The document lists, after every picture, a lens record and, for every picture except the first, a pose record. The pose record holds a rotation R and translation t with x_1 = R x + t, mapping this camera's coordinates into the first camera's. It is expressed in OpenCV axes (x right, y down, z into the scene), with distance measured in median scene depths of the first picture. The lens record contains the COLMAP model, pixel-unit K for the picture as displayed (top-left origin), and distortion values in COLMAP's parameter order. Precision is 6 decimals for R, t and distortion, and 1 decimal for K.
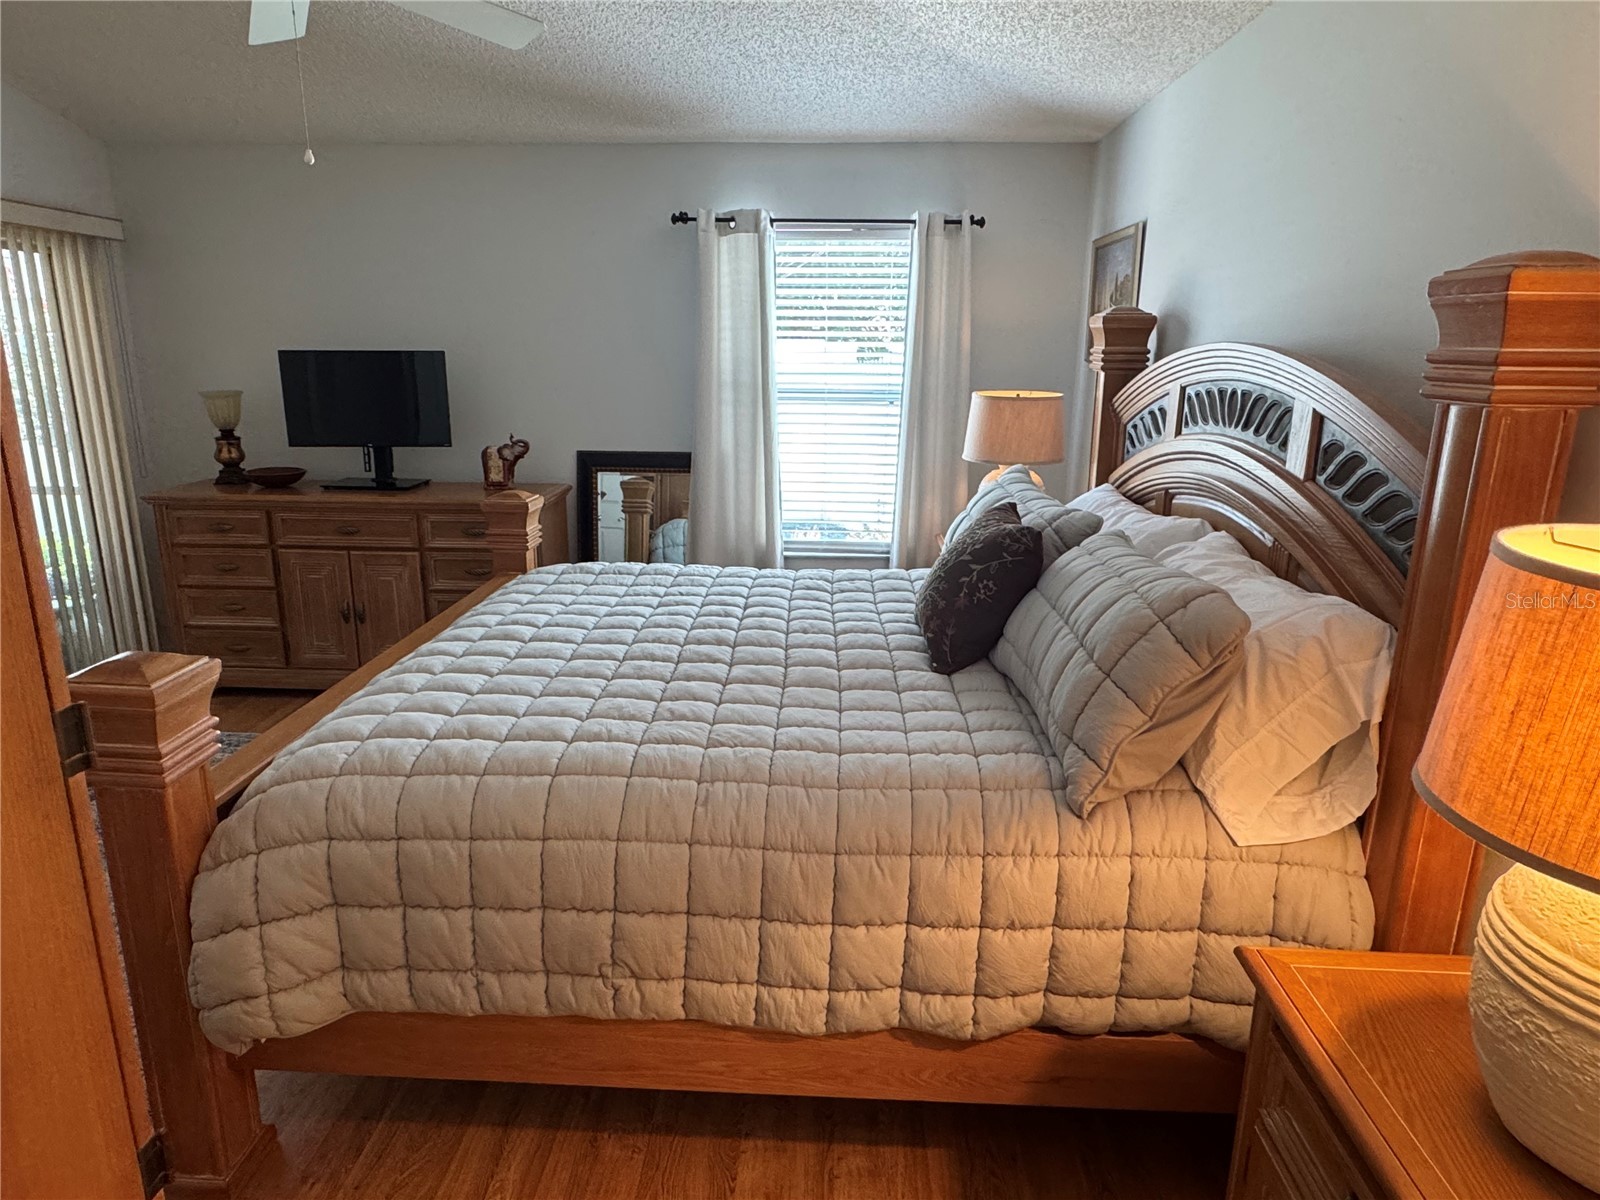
lens RADIAL K [[978.2, 0, 793.0], [0, 978.2, 603.6], [0, 0, 1]] dist [-0.007233, 0.002826]
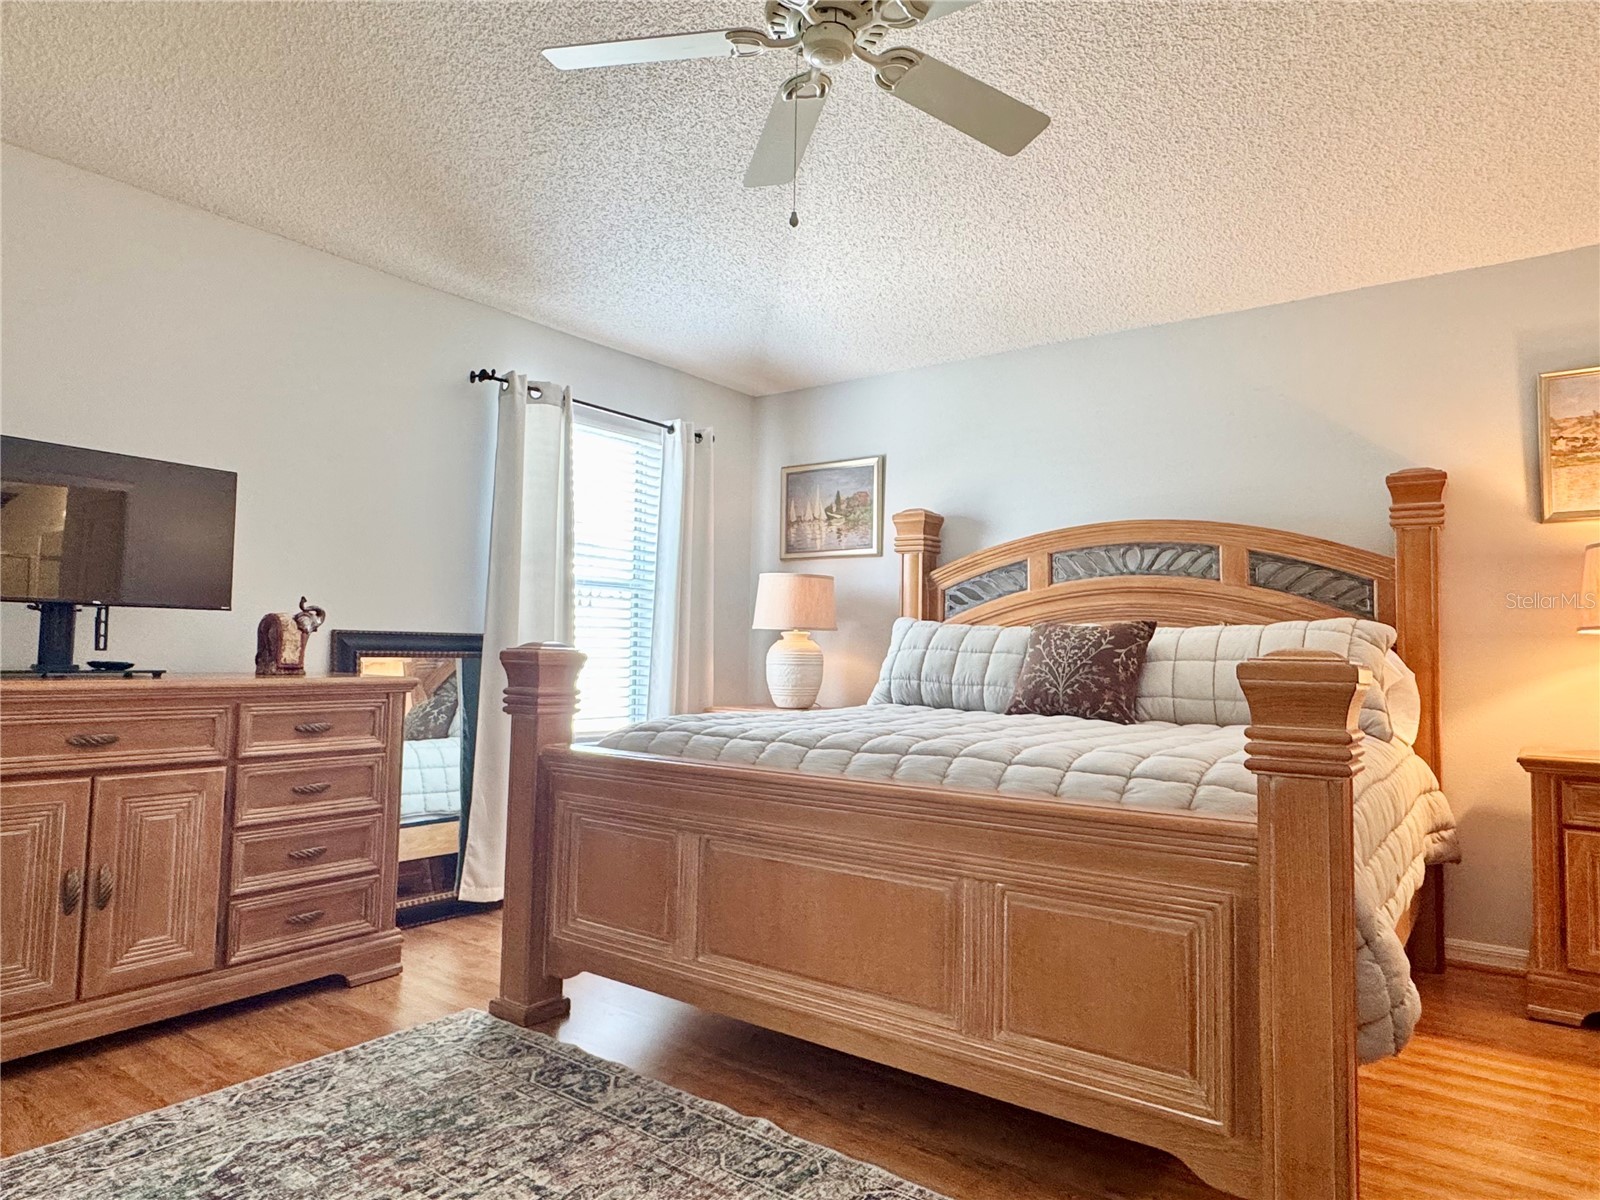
lens RADIAL K [[978.2, 0, 793.0], [0, 978.2, 603.6], [0, 0, 1]] dist [-0.007233, 0.002826]
pose [[0.550519, 0.041976, 0.833767, -0.710600], [0.196376, 0.964199, -0.178205, 0.029897], [-0.811397, 0.261837, 0.522567, 0.348877]]
